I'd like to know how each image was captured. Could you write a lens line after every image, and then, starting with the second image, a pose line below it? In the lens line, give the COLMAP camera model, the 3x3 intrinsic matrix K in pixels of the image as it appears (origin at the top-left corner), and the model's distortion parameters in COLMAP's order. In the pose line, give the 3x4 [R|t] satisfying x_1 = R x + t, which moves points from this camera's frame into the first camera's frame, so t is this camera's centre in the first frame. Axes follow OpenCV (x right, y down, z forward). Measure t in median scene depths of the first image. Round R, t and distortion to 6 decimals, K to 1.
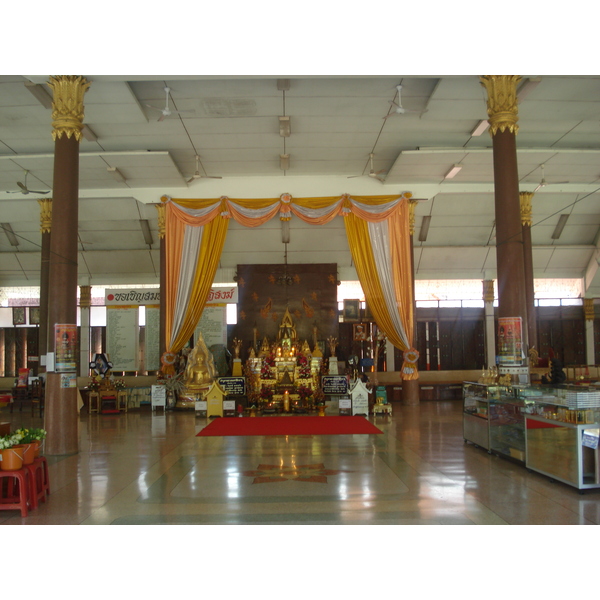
lens RADIAL K [[676.2, 0, 299.9], [0, 676.2, 298.3], [0, 0, 1]] dist [-0.074065, 0.000000]
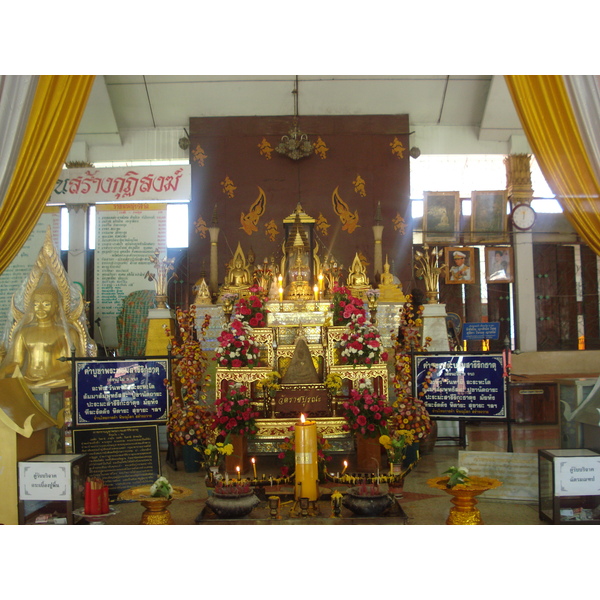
lens RADIAL K [[676.2, 0, 302.0], [0, 676.2, 301.7], [0, 0, 1]] dist [-0.074065, 0.000000]
pose [[0.999986, 0.001464, -0.005035, -0.017711], [-0.001389, 0.999889, 0.014844, 0.082304], [0.005056, -0.014837, 0.999877, 0.665435]]
